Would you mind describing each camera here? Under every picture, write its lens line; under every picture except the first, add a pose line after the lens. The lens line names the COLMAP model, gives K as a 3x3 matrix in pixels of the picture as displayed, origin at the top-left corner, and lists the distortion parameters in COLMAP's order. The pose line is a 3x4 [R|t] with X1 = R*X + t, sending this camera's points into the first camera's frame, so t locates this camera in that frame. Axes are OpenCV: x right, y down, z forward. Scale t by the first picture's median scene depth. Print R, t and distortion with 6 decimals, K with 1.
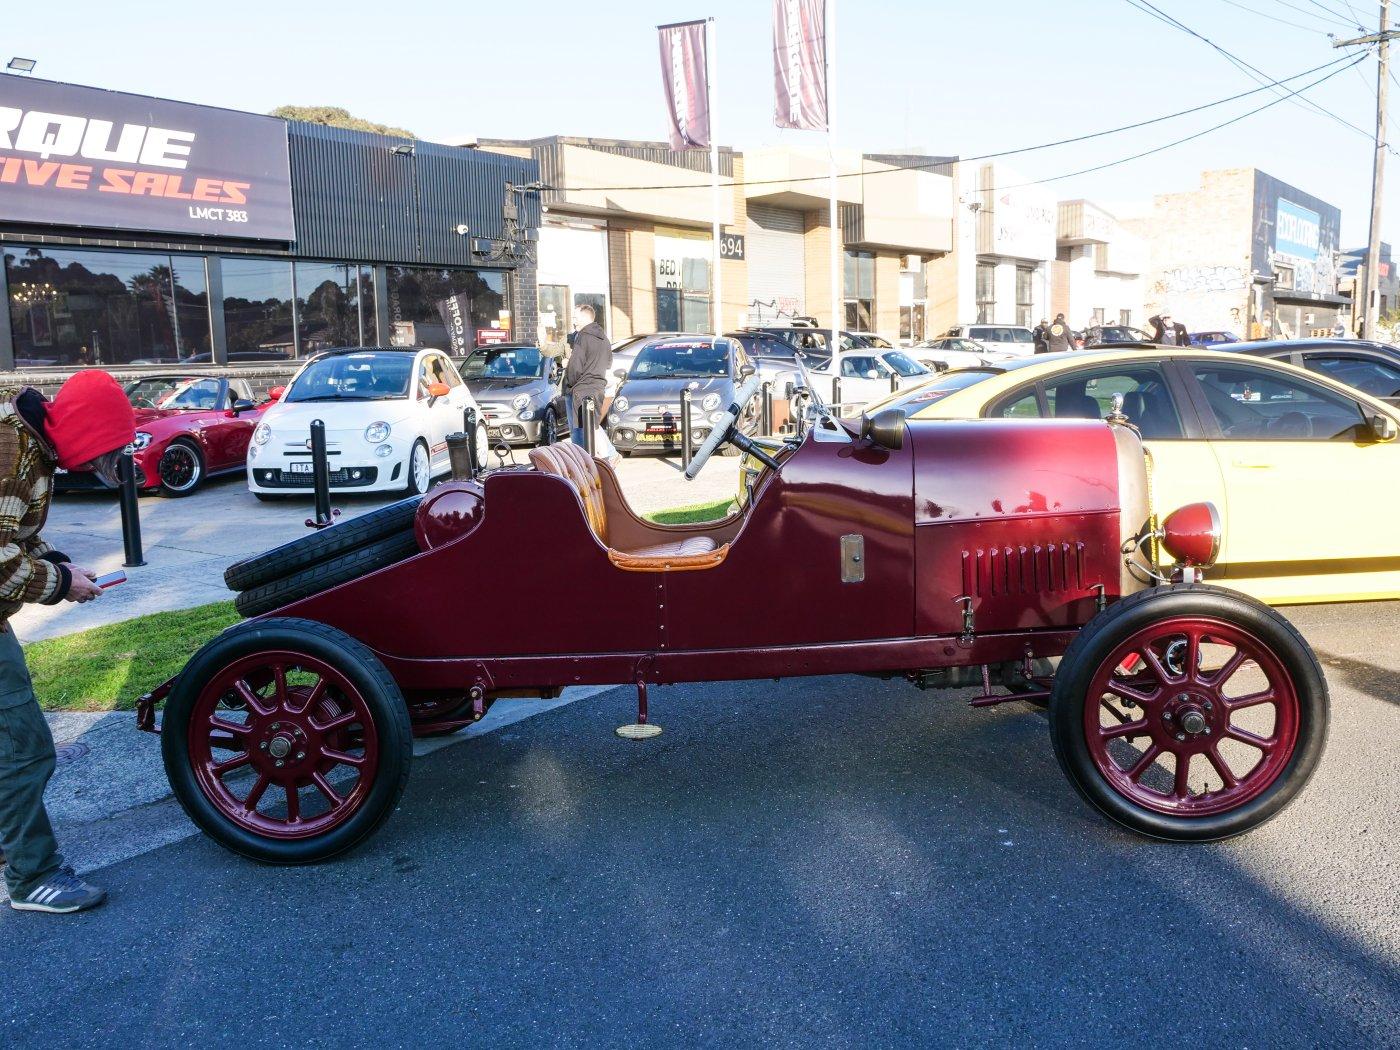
lens RADIAL K [[1280.4, 0, 700.0], [0, 1280.4, 525.0], [0, 0, 1]] dist [-0.008721, 0.002016]
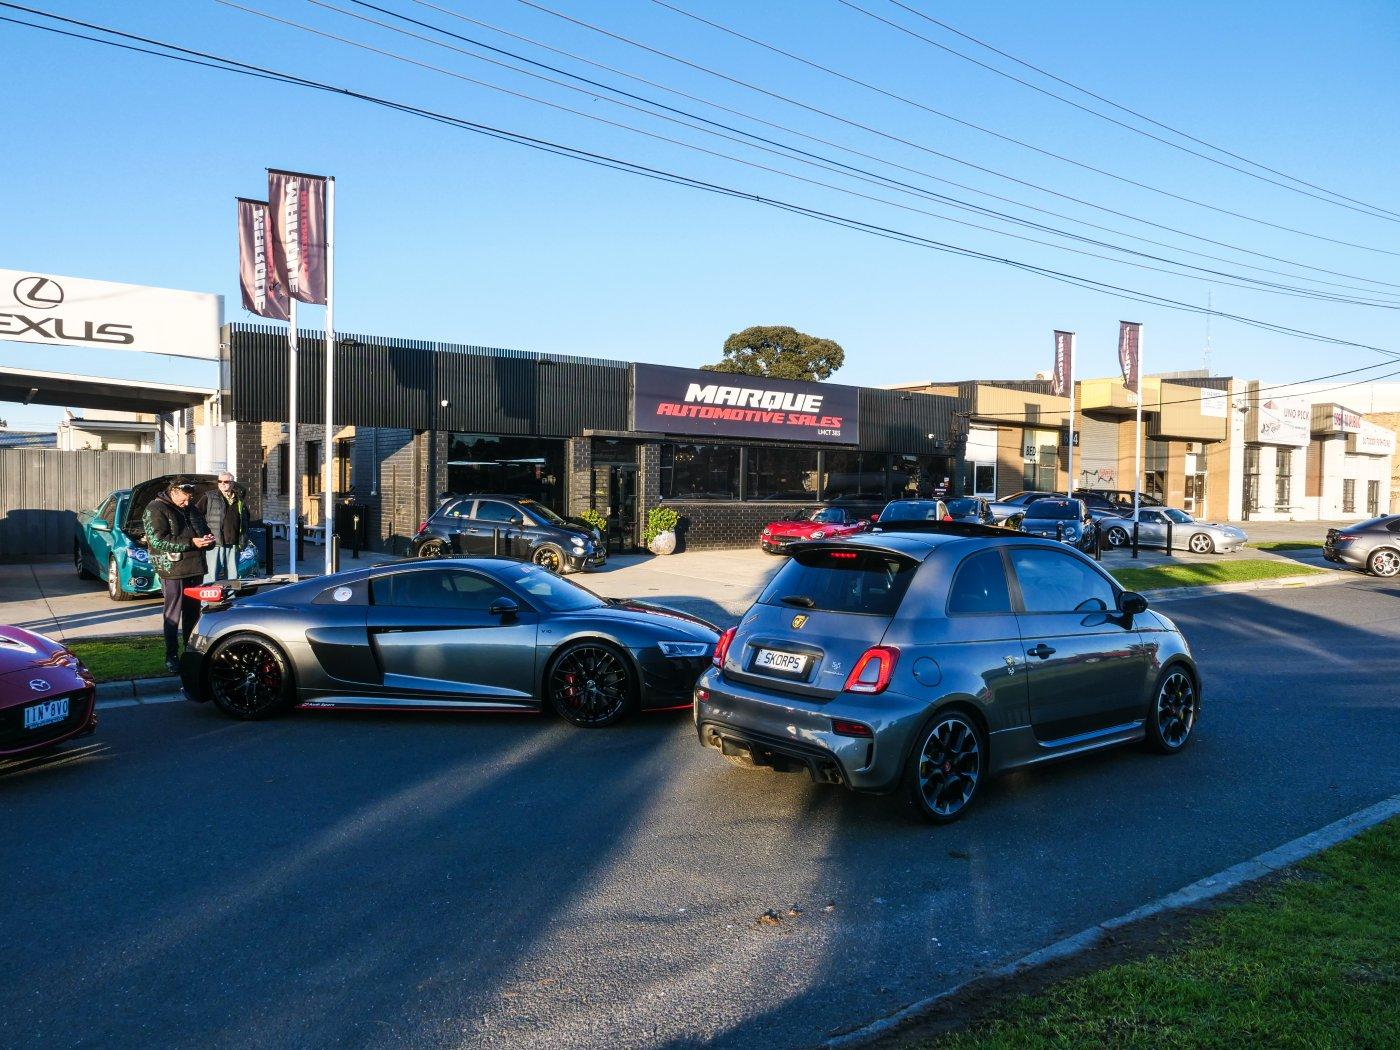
lens RADIAL K [[1020.9, 0, 700.0], [0, 1020.9, 525.0], [0, 0, 1]] dist [-0.004227, -0.002171]
pose [[0.954321, 0.050057, -0.294560, -0.058641], [-0.078278, 0.993318, -0.084802, 0.060623], [0.288347, 0.103986, 0.951863, -0.558969]]
